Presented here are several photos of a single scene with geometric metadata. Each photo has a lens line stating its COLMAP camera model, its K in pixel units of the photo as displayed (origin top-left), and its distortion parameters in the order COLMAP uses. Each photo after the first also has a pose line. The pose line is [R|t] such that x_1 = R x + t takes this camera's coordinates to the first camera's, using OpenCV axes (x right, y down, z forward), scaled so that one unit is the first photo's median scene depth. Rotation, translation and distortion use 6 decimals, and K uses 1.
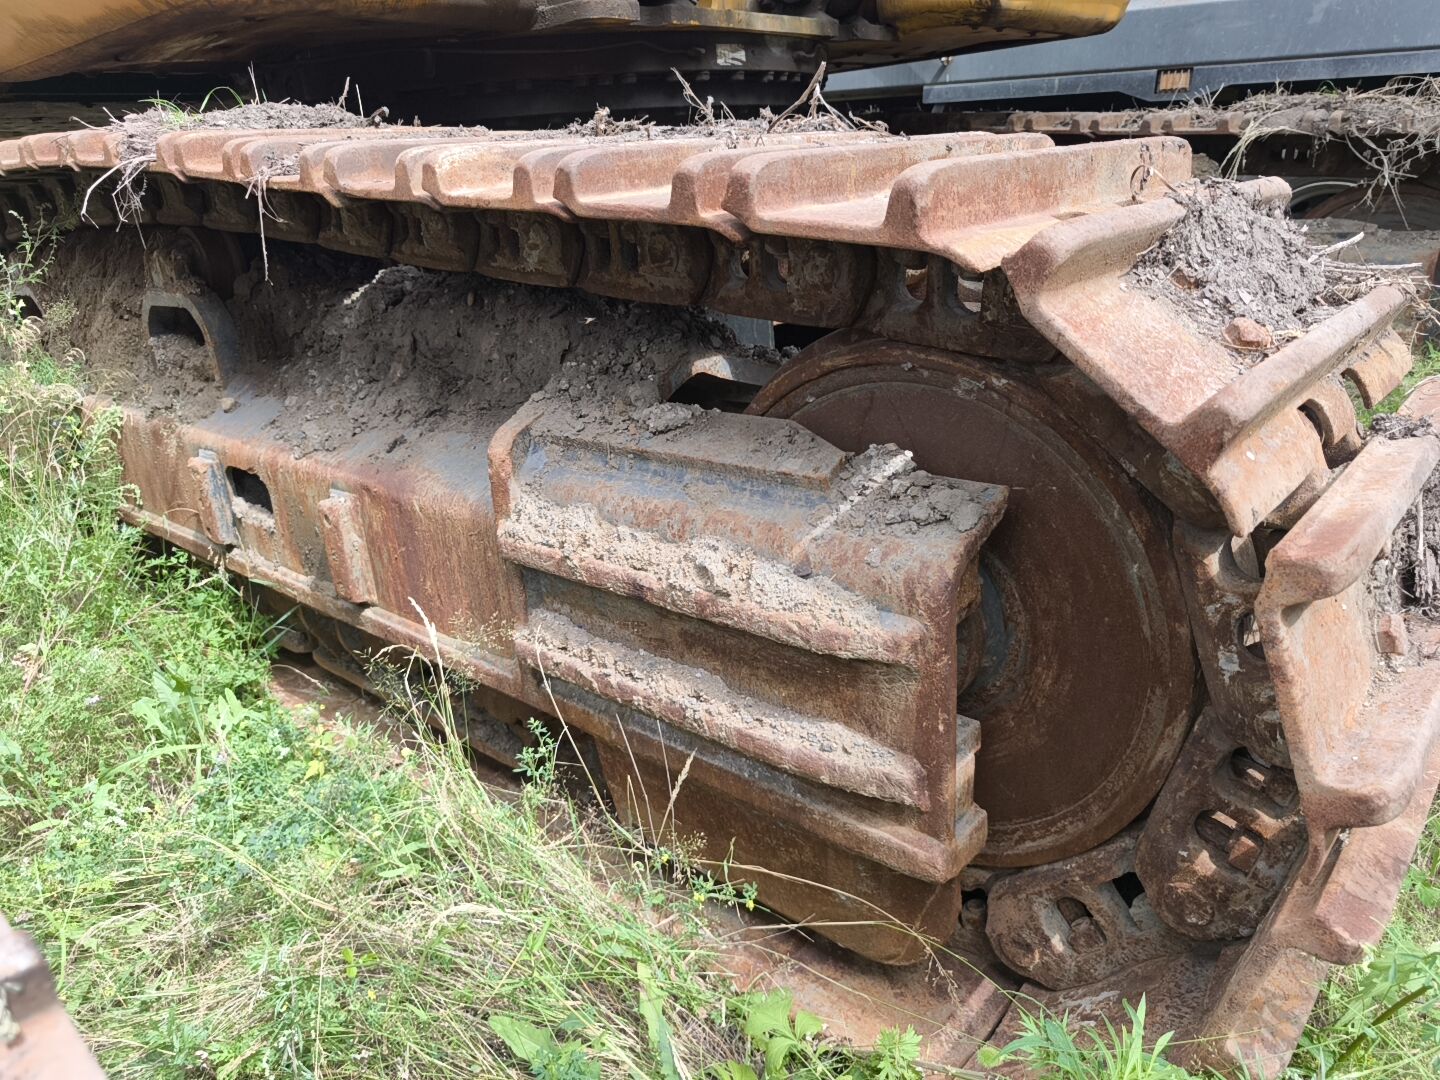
lens RADIAL K [[998.4, 0, 720.9], [0, 998.4, 533.4], [0, 0, 1]] dist [0.008765, 0.000968]
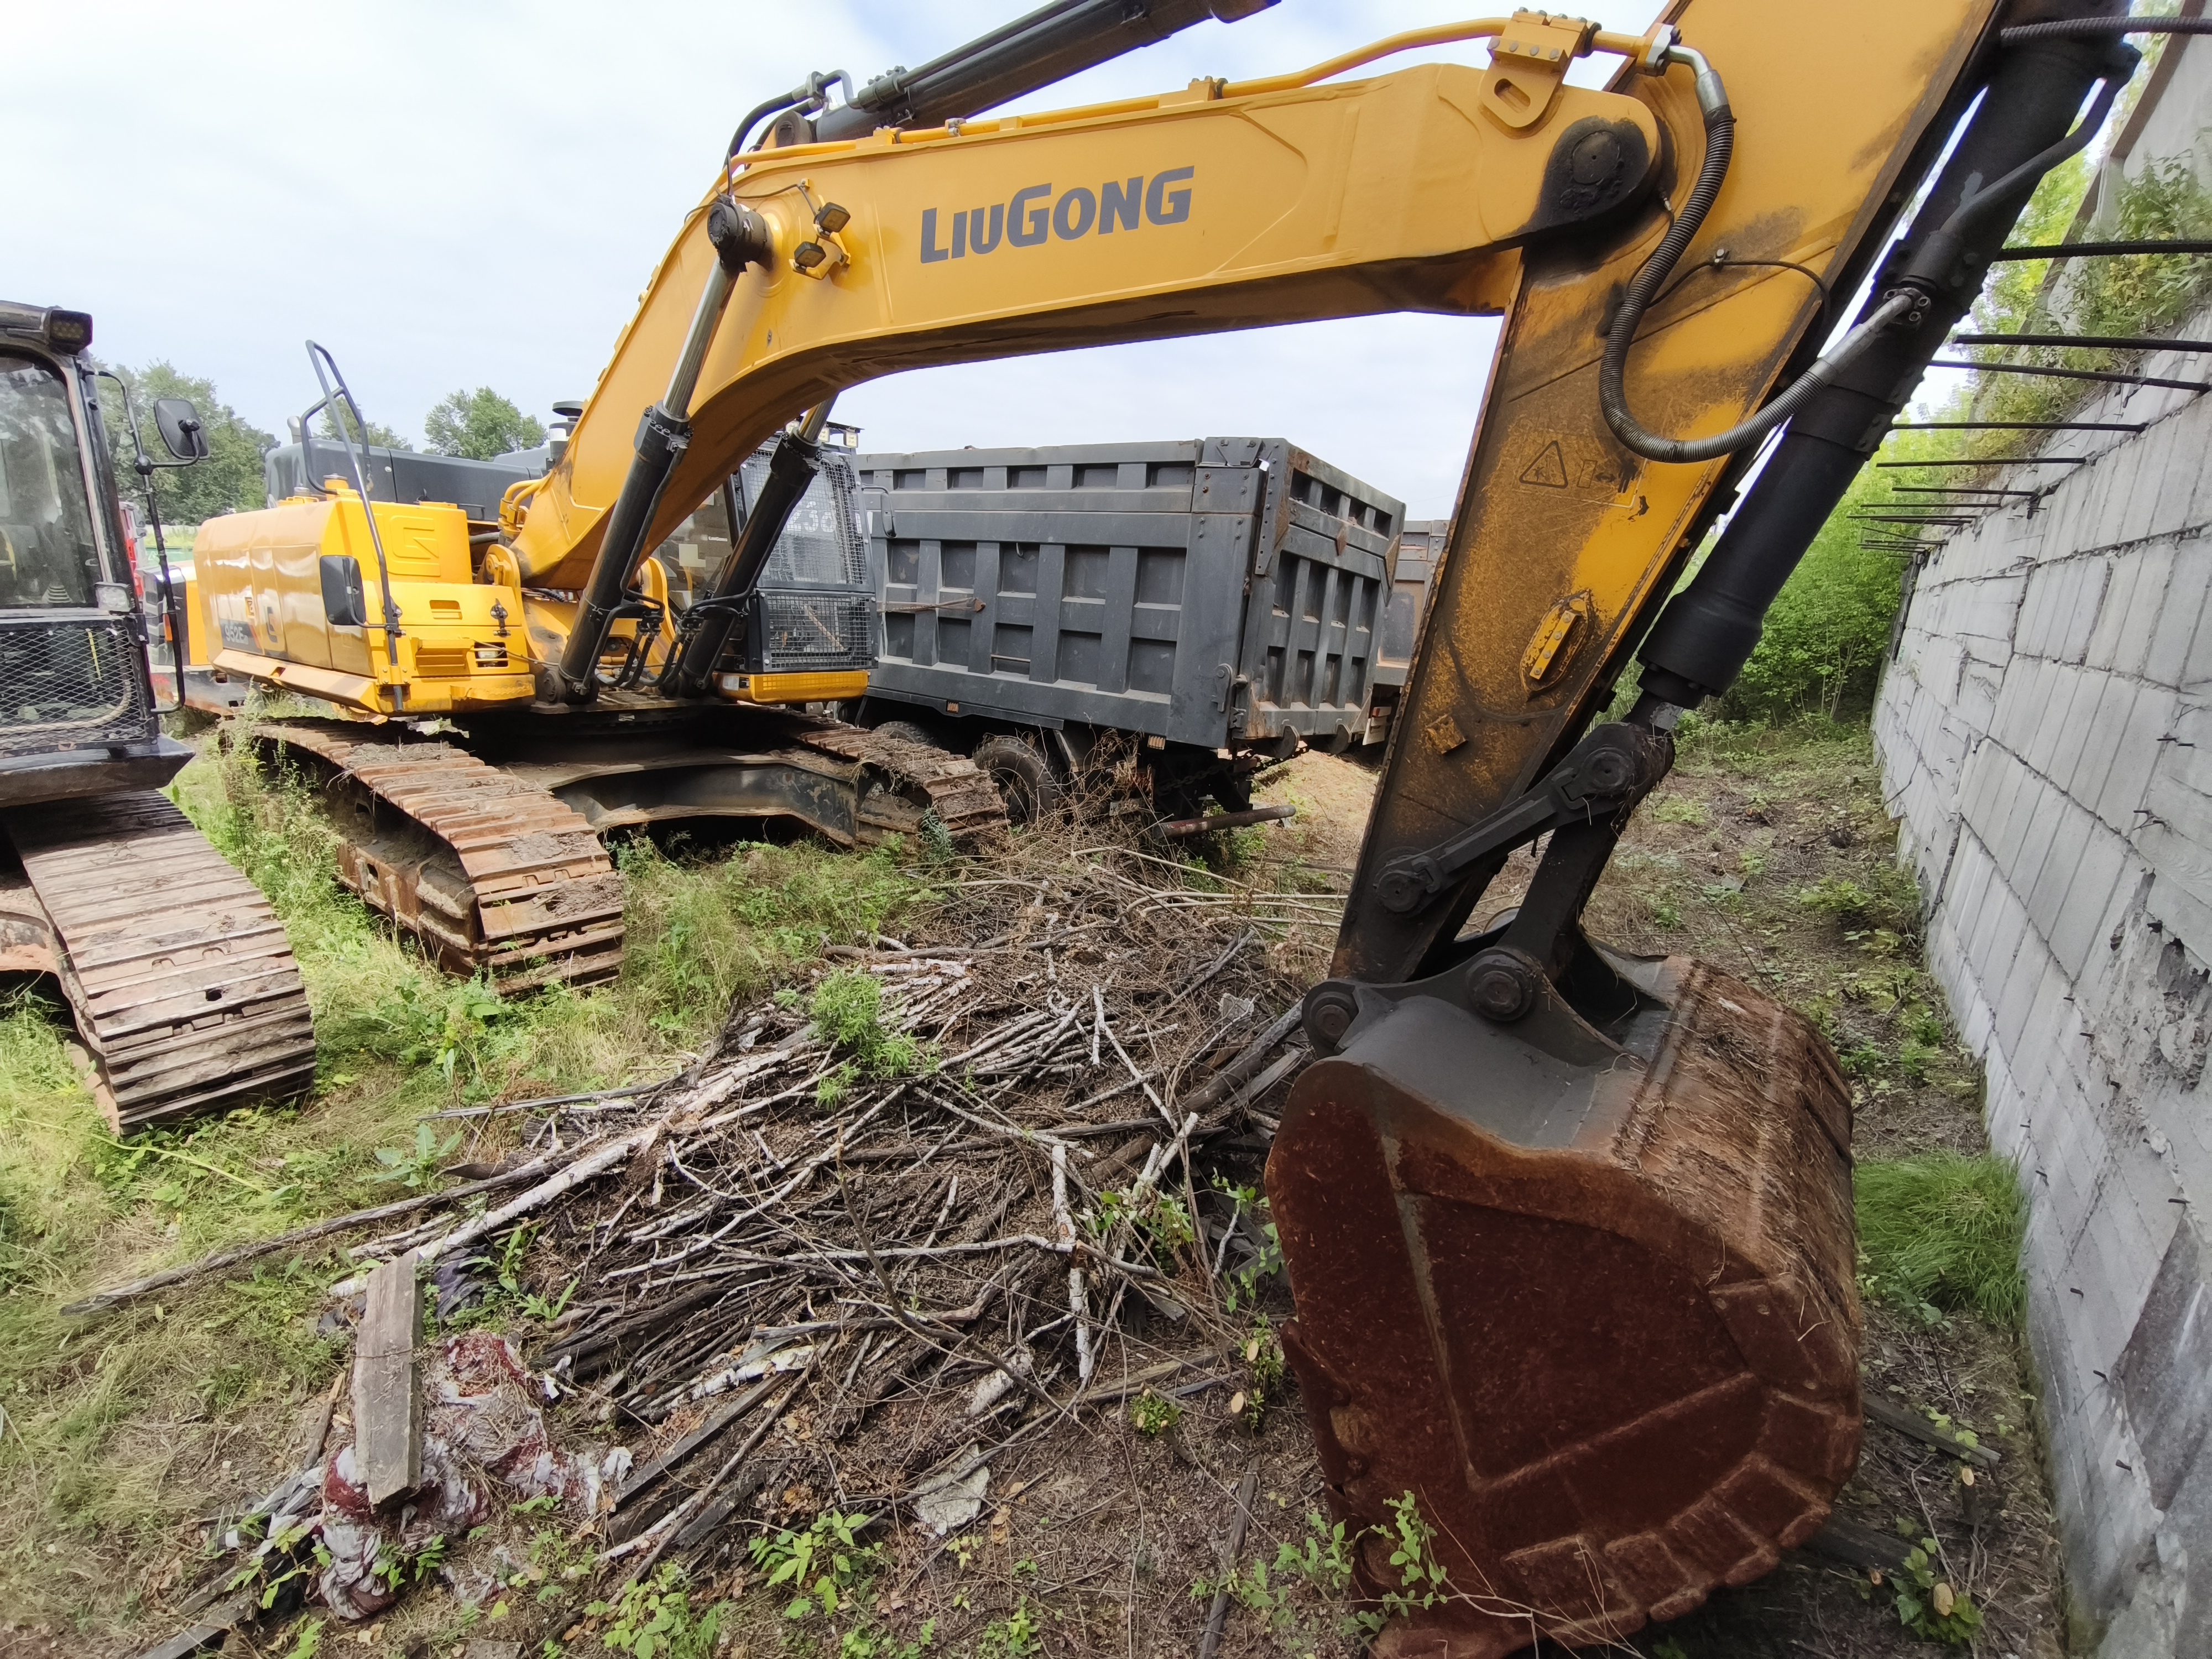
lens RADIAL K [[947.3, 0, 1100.7], [0, 947.3, 821.3], [0, 0, 1]] dist [-0.030716, 0.013798]
pose [[0.991803, 0.097307, 0.082810, 1.407643], [-0.084653, 0.985866, -0.144575, 0.026542], [-0.095708, 0.136380, 0.986023, -1.939813]]
